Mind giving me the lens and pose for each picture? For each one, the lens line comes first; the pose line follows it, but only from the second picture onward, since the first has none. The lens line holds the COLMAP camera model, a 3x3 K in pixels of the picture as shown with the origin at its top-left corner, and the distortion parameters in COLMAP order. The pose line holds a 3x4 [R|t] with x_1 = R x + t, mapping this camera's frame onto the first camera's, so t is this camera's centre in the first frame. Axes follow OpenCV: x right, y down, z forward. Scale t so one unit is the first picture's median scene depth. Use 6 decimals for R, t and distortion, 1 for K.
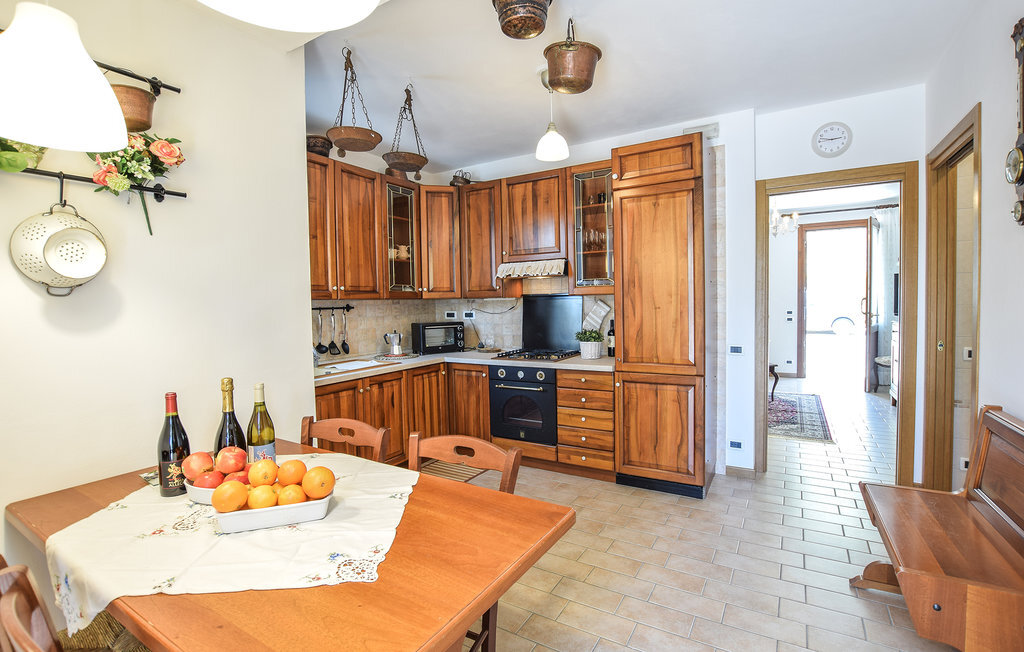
lens RADIAL K [[474.8, 0, 513.1], [0, 474.8, 316.6], [0, 0, 1]] dist [-0.026342, 0.002878]
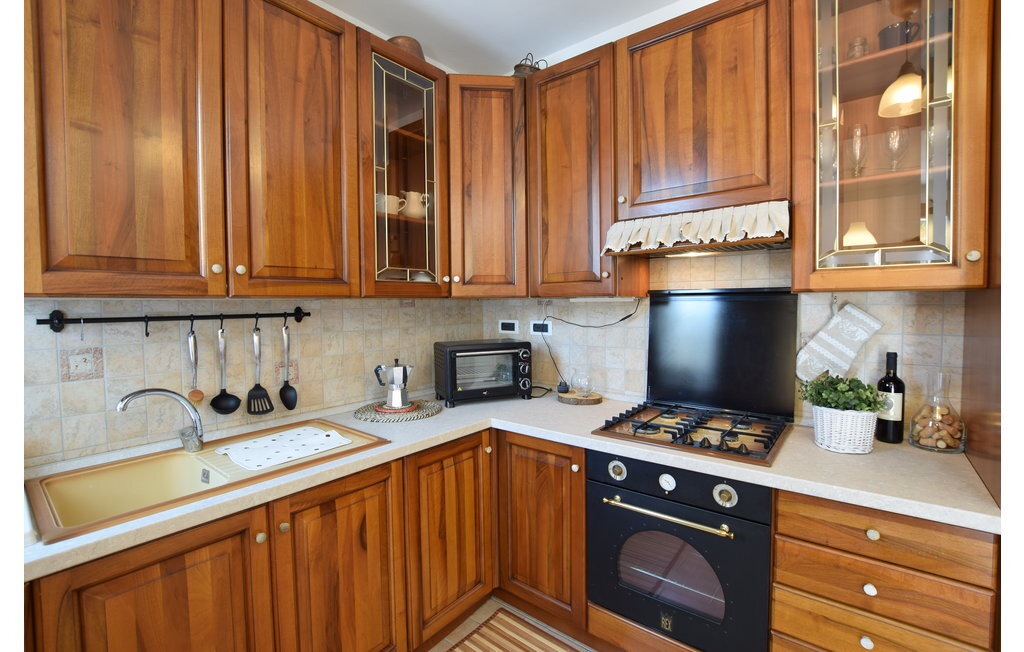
lens RADIAL K [[448.2, 0, 509.2], [0, 448.2, 320.4], [0, 0, 1]] dist [-0.026956, 0.001343]
pose [[0.989031, 0.015289, -0.146912, -0.061503], [-0.013882, 0.999847, 0.010602, -0.019828], [0.147052, -0.008446, 0.989093, 0.561307]]
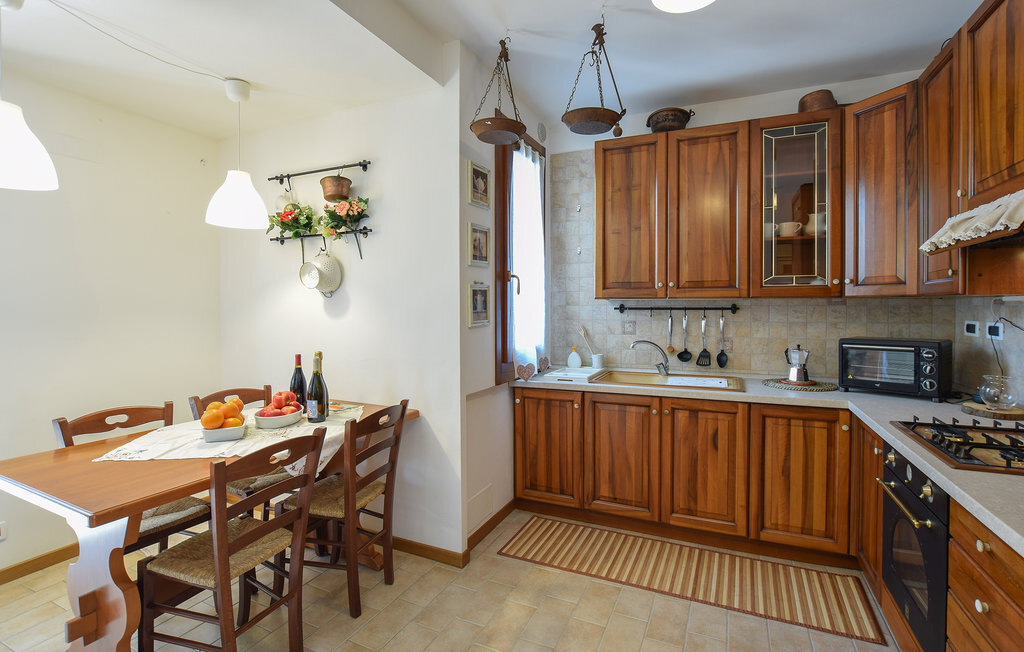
lens RADIAL K [[474.8, 0, 520.5], [0, 474.8, 308.7], [0, 0, 1]] dist [-0.026342, 0.002878]
pose [[0.109796, 0.025535, -0.993626, 0.370239], [-0.032920, 0.999215, 0.022041, -0.023677], [0.993409, 0.030290, 0.110550, 0.559833]]
